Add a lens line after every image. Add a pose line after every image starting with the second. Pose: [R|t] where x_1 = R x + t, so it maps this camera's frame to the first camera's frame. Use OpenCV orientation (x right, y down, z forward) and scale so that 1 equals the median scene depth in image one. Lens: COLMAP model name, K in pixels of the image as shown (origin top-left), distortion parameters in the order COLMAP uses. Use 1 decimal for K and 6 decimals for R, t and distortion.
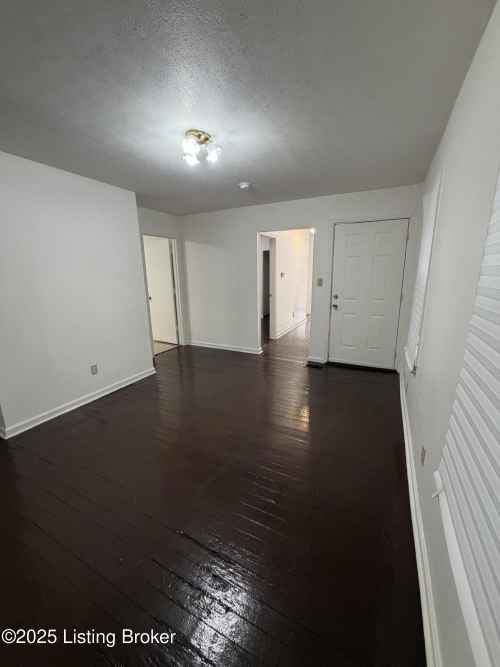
lens RADIAL K [[266.8, 0, 248.9], [0, 266.8, 331.1], [0, 0, 1]] dist [-0.000275, -0.000018]
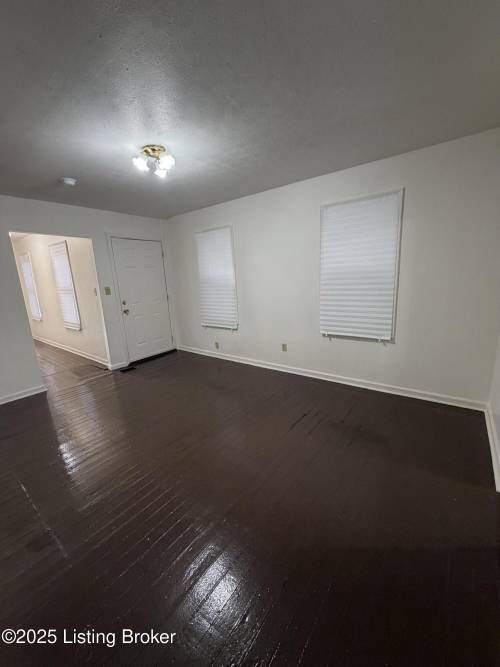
lens RADIAL K [[266.8, 0, 248.9], [0, 266.8, 331.1], [0, 0, 1]] dist [-0.000275, -0.000018]
pose [[0.187294, -0.205124, 0.960648, -0.664565], [0.261877, 0.952988, 0.152432, -0.050538], [-0.946753, 0.223022, 0.232206, 0.284196]]
